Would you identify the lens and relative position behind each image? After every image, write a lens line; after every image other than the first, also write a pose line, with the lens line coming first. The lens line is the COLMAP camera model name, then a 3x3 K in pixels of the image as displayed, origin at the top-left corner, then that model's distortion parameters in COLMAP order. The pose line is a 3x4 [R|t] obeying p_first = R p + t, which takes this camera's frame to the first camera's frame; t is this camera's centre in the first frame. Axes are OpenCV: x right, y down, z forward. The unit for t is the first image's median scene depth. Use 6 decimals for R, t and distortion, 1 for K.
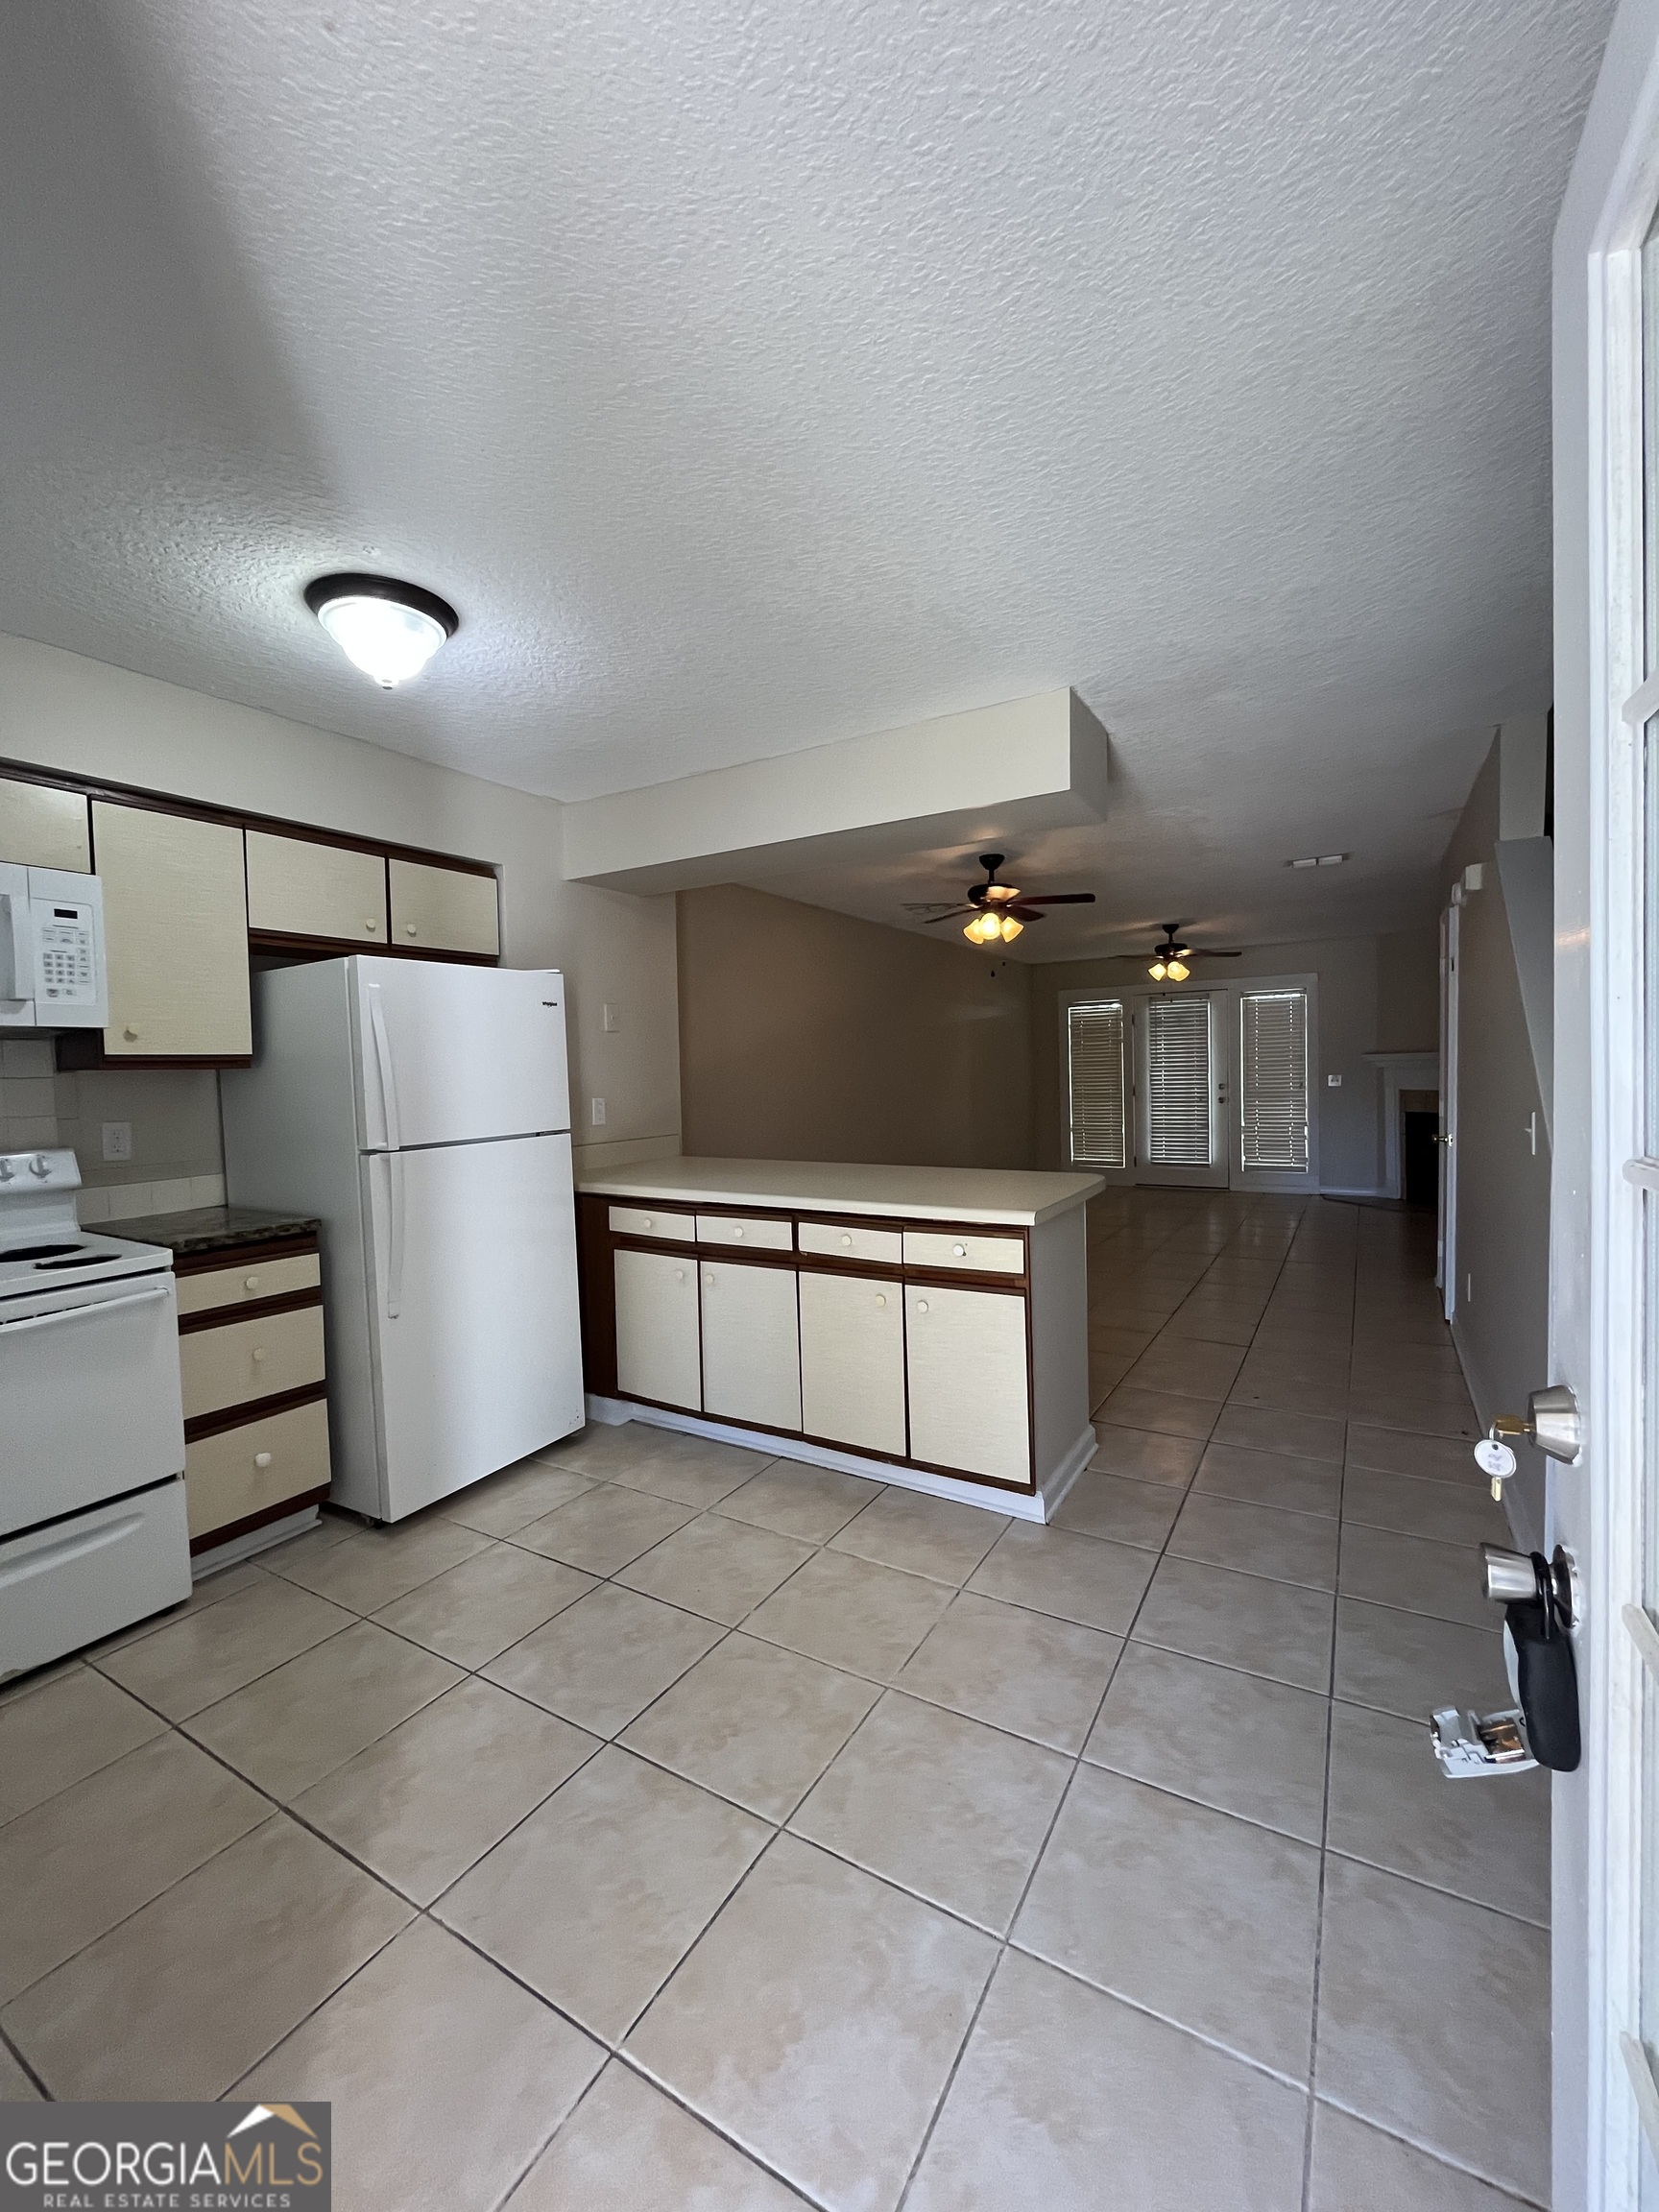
lens RADIAL K [[896.6, 0, 831.4], [0, 896.6, 1104.8], [0, 0, 1]] dist [0.000609, -0.000064]
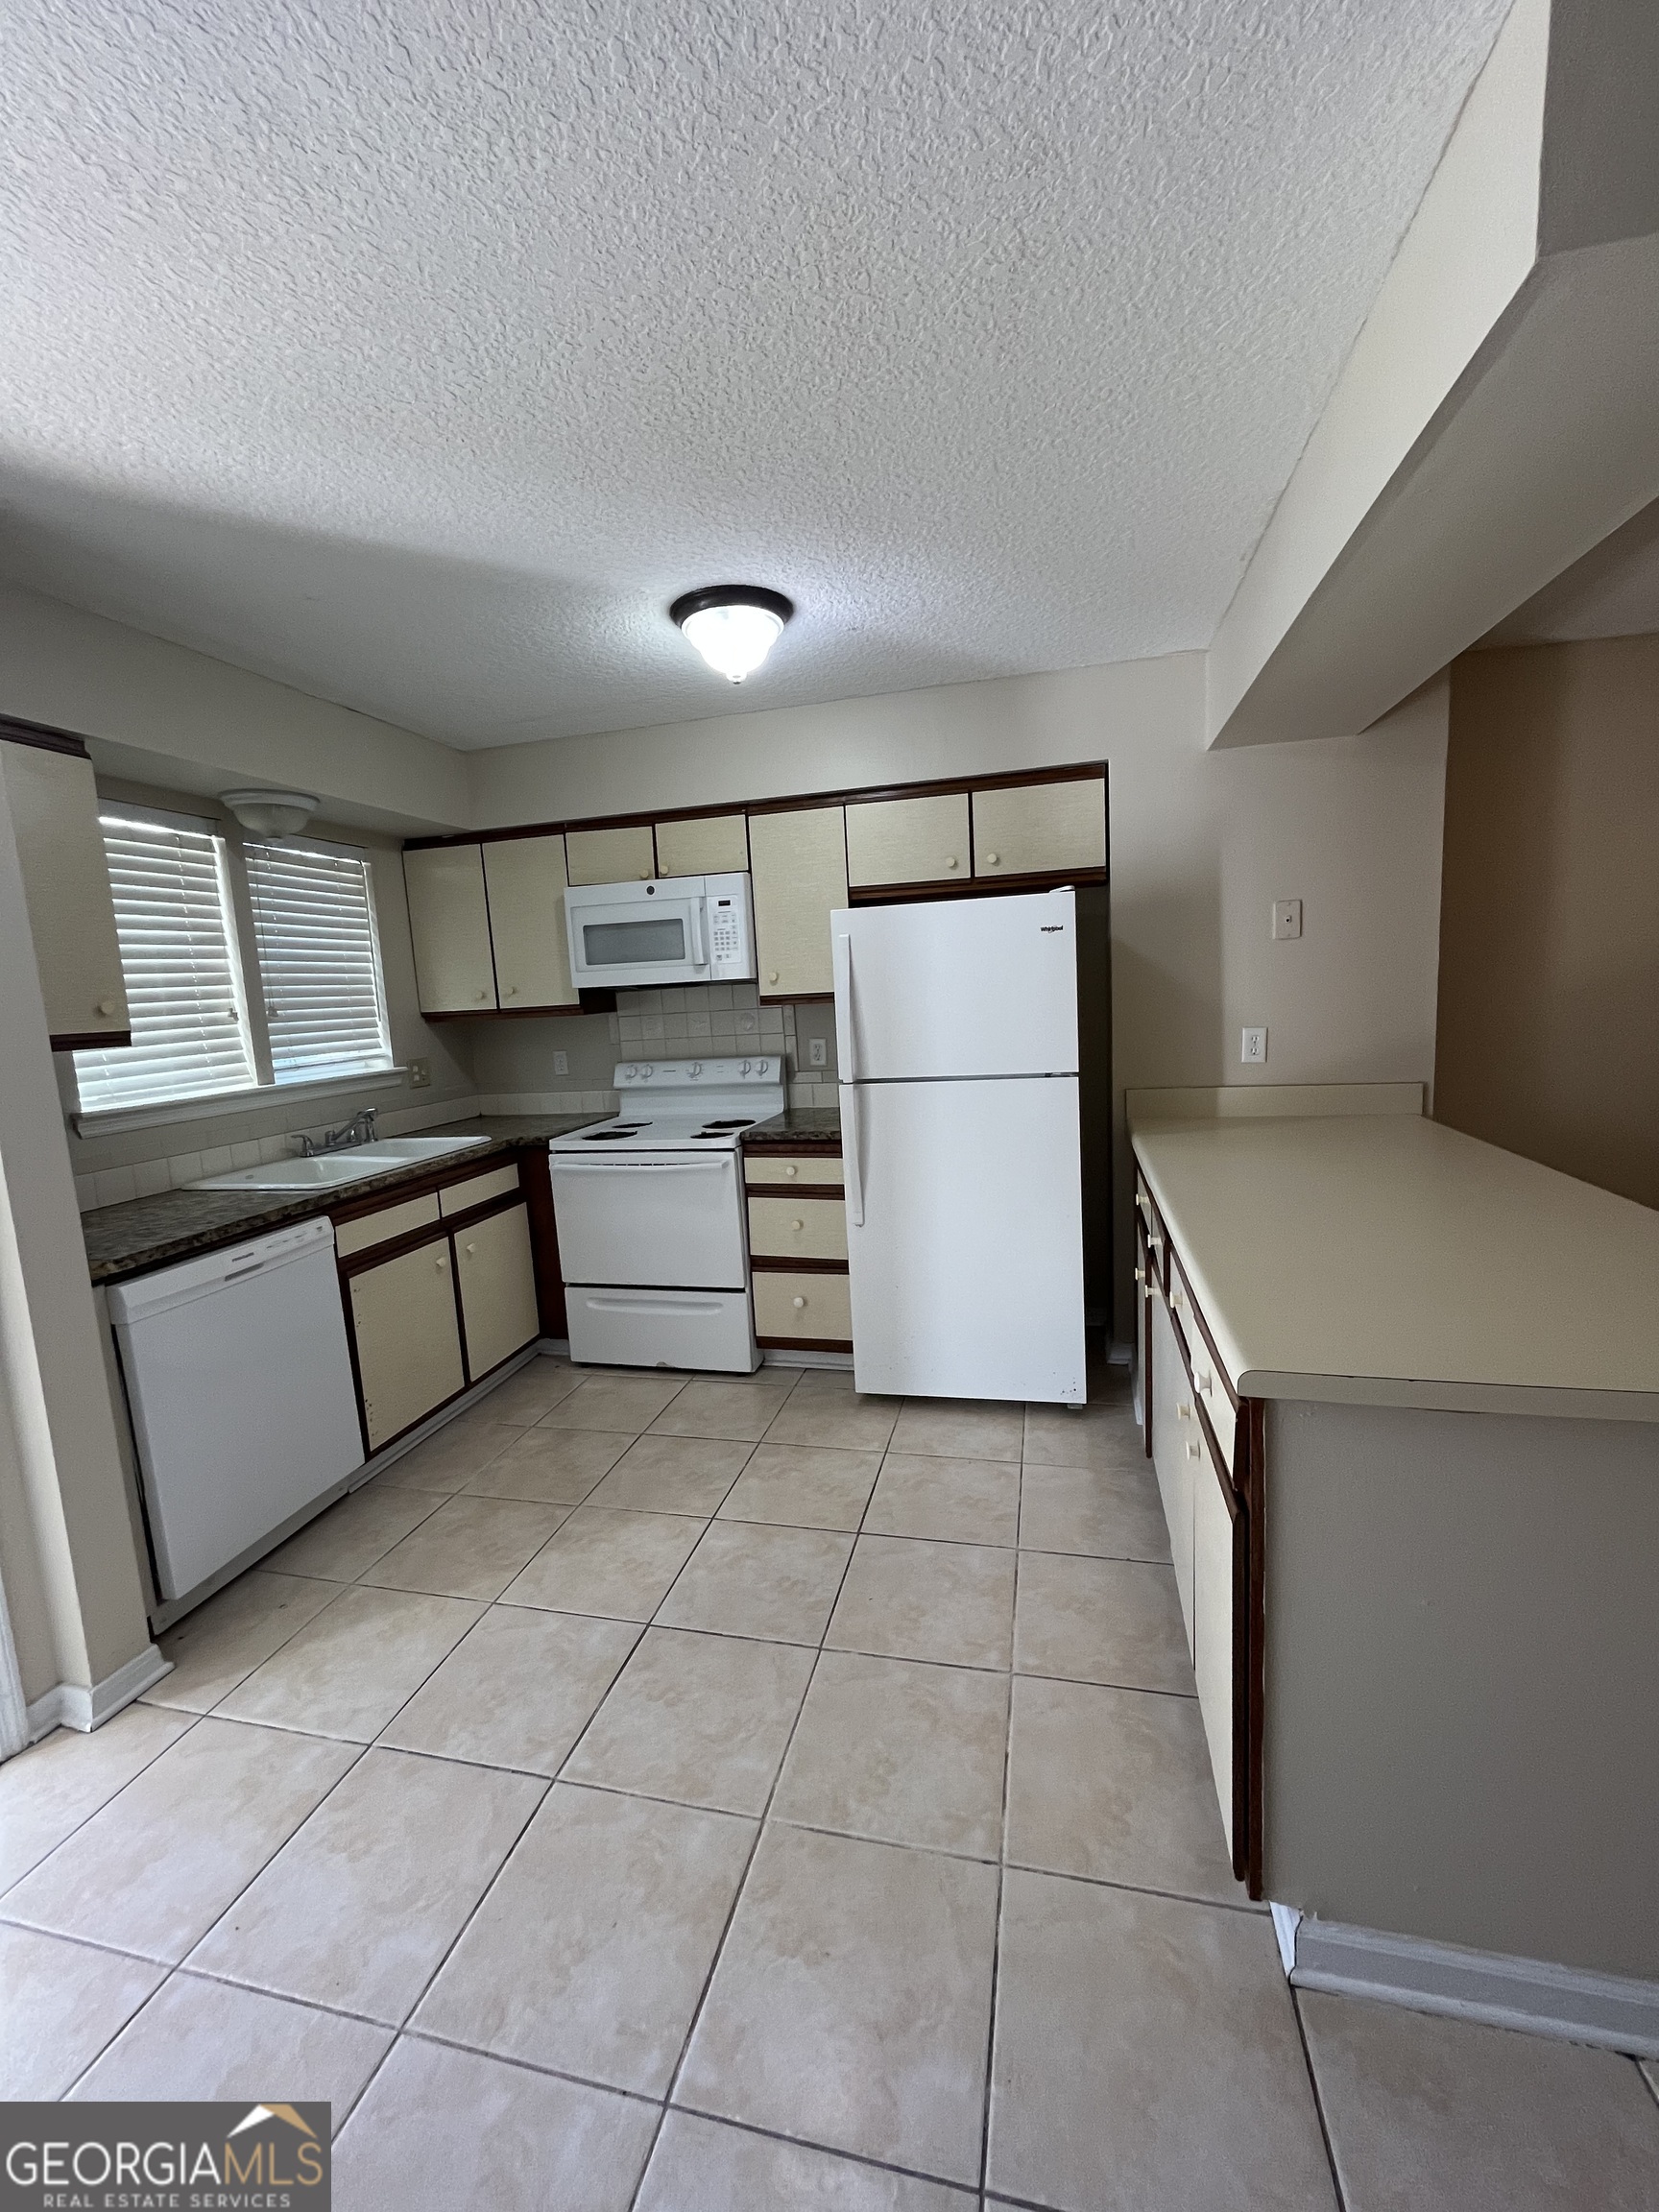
lens RADIAL K [[896.6, 0, 828.1], [0, 896.6, 1104.6], [0, 0, 1]] dist [0.000609, -0.000064]
pose [[0.283953, 0.135558, -0.949207, 0.669009], [0.004148, 0.989773, 0.142592, -0.095442], [0.958829, -0.044426, 0.280487, 0.749497]]
